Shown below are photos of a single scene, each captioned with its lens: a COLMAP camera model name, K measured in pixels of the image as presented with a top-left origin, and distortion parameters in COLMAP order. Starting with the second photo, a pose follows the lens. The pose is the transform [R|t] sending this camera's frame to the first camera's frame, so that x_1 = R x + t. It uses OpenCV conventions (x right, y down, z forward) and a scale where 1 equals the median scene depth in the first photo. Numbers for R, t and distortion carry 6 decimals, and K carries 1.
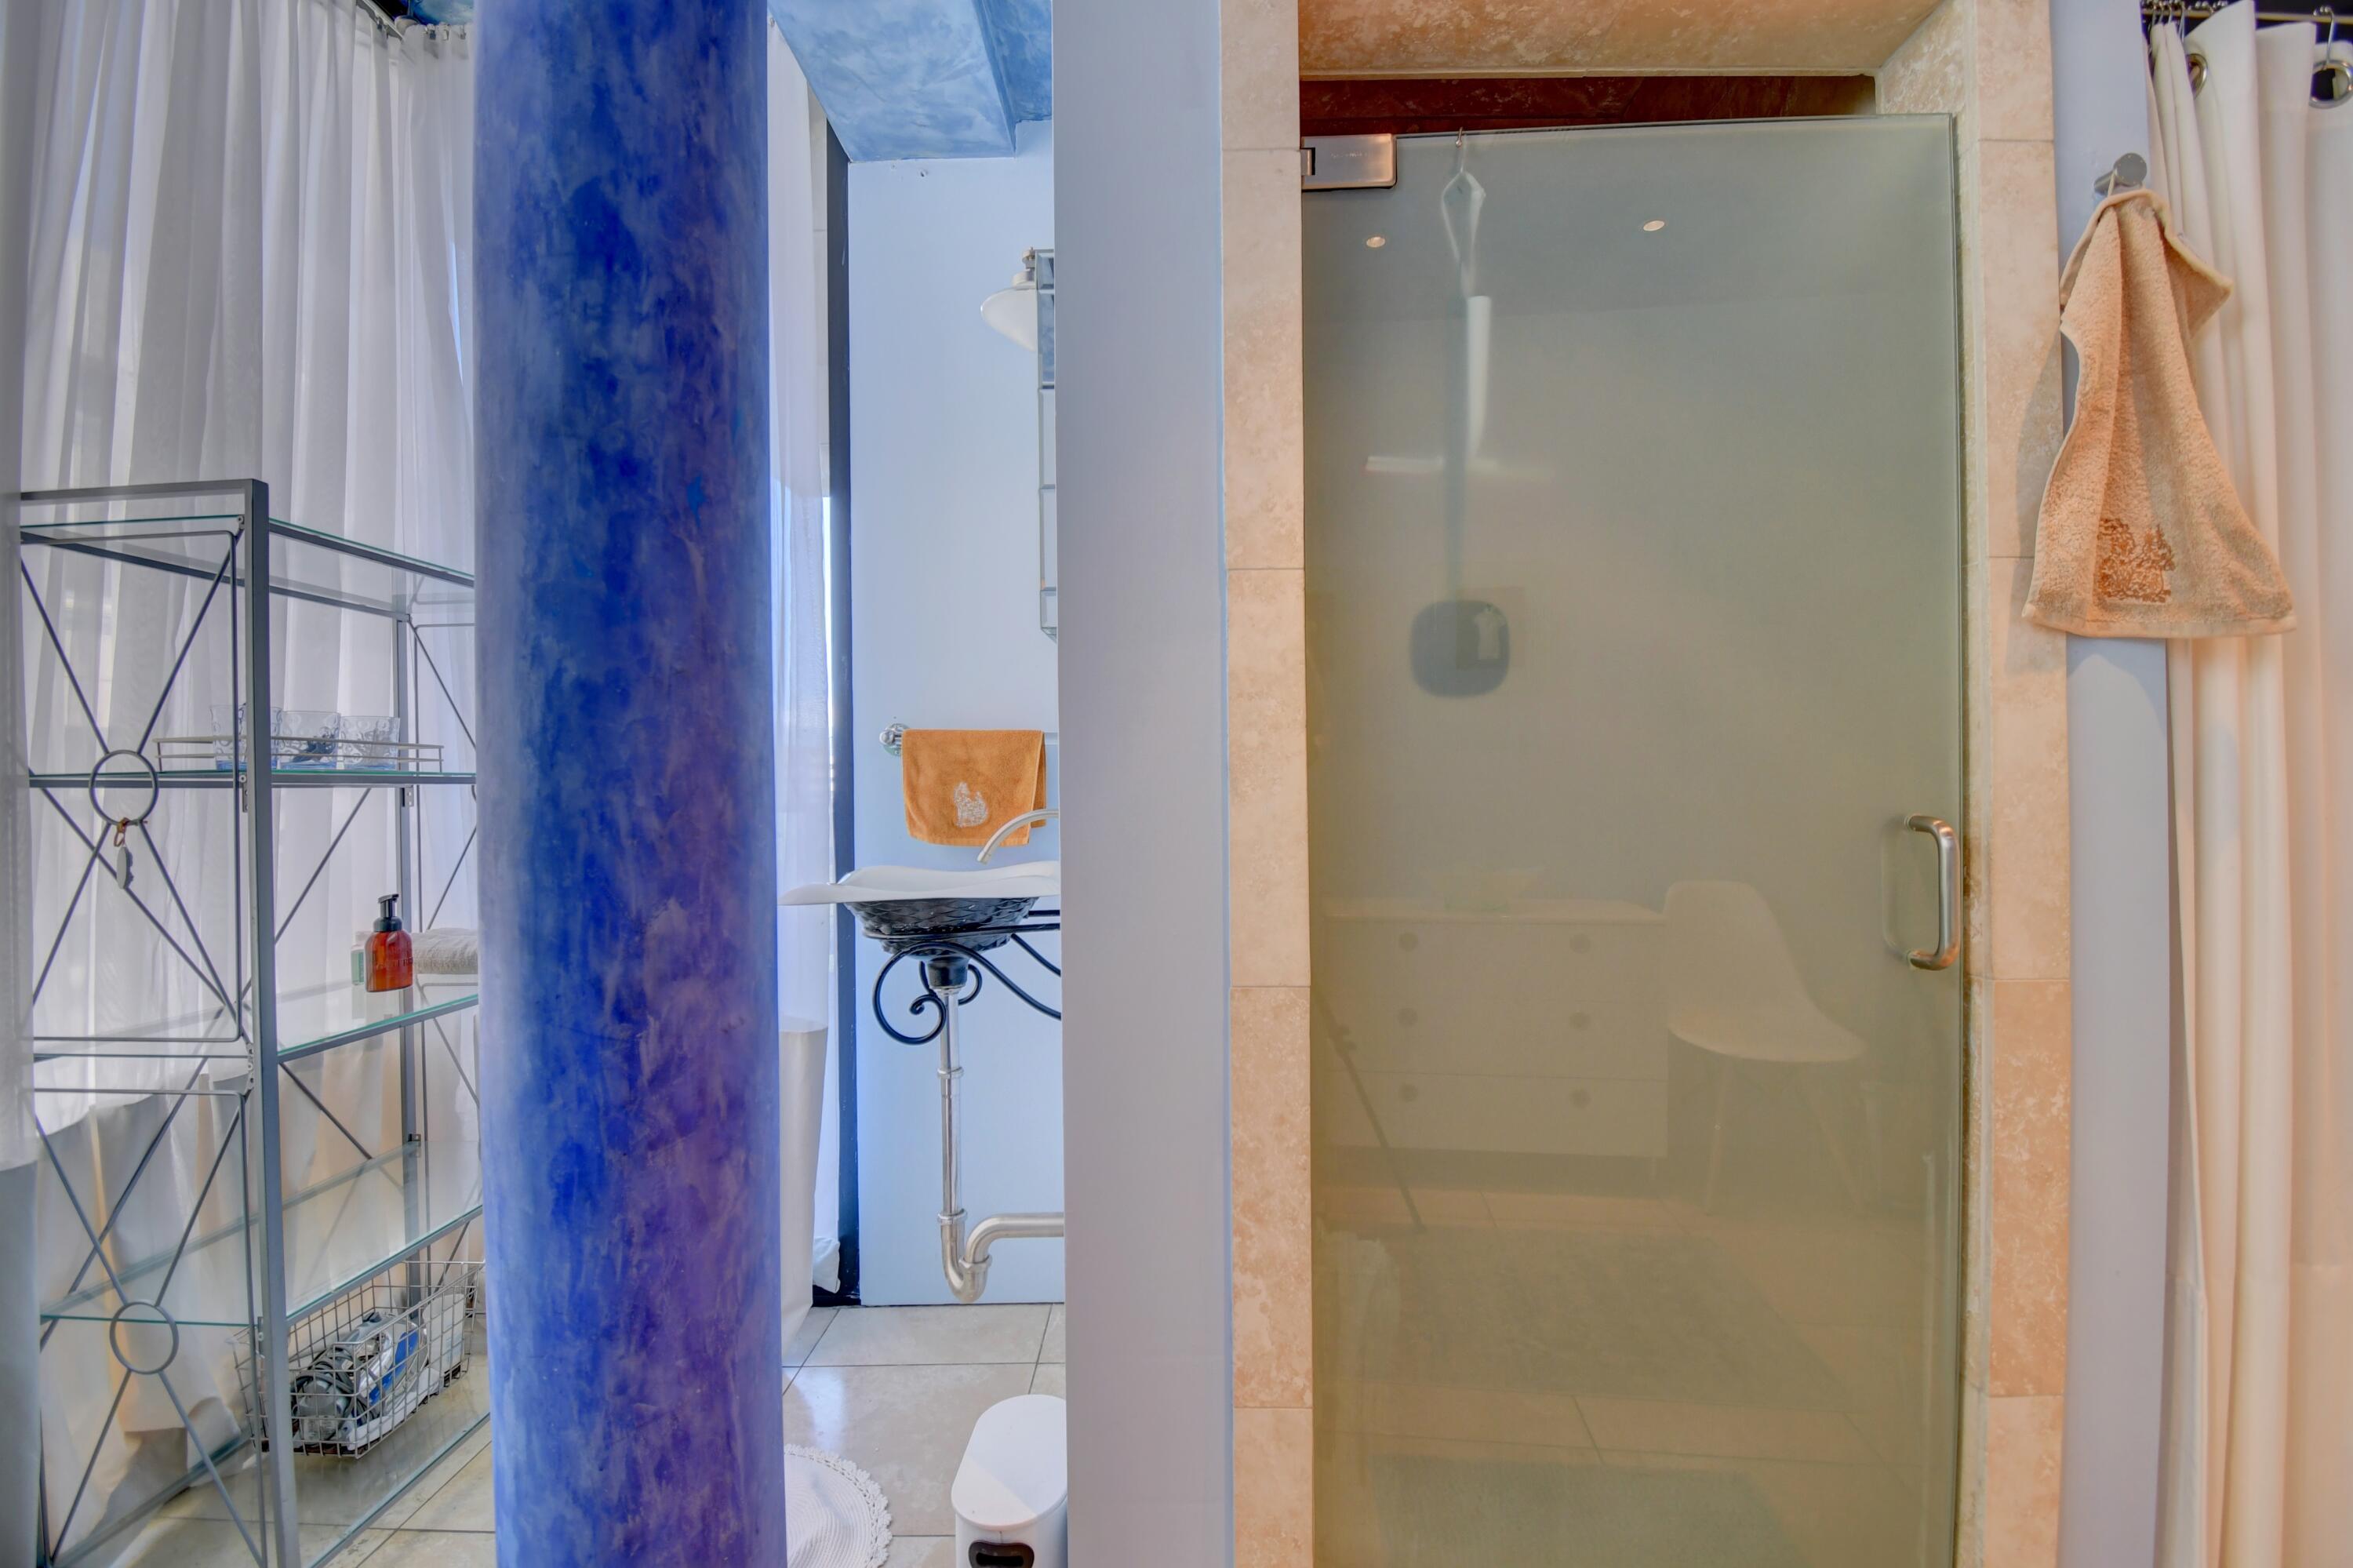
lens RADIAL K [[1029.7, 0, 1176.5], [0, 1029.7, 784.0], [0, 0, 1]] dist [0.016398, -0.020732]
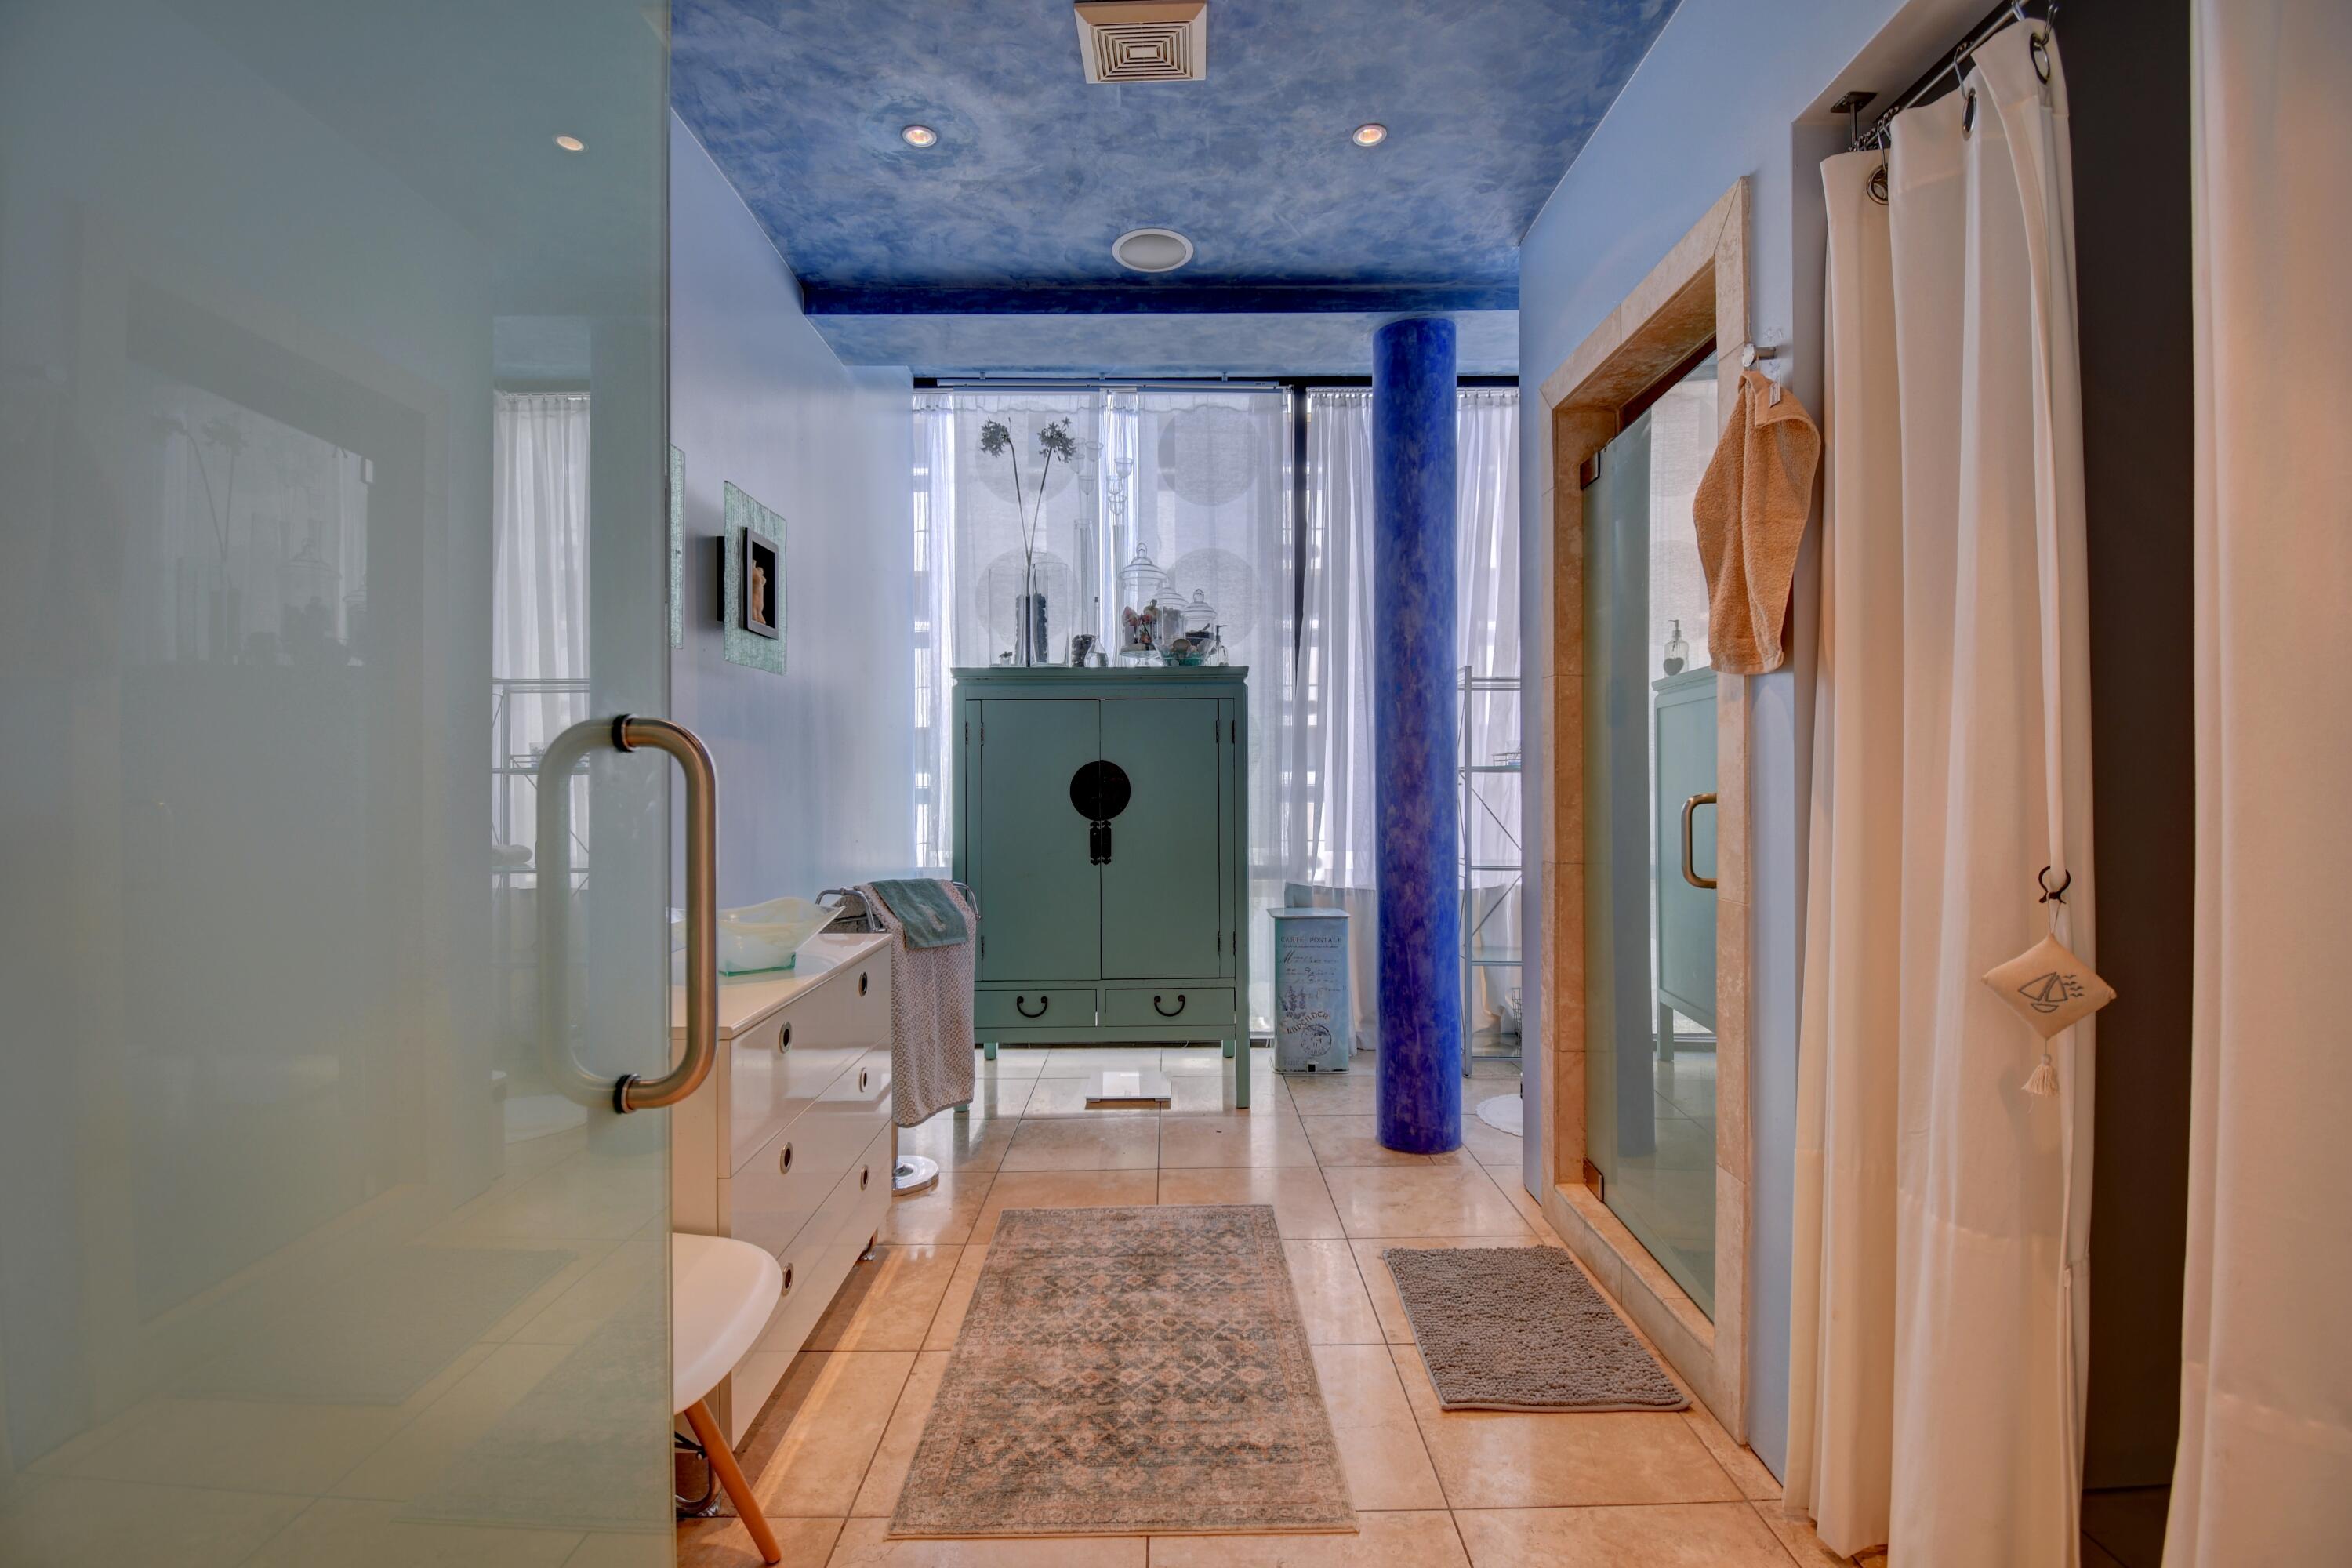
lens RADIAL K [[1029.2, 0, 1176.0], [0, 1029.2, 784.0], [0, 0, 1]] dist [0.016398, -0.020732]
pose [[0.027169, 0.017595, -0.999476, 2.349182], [-0.005856, 0.999831, 0.017442, -0.008002], [0.999614, 0.005379, 0.027268, 0.124861]]
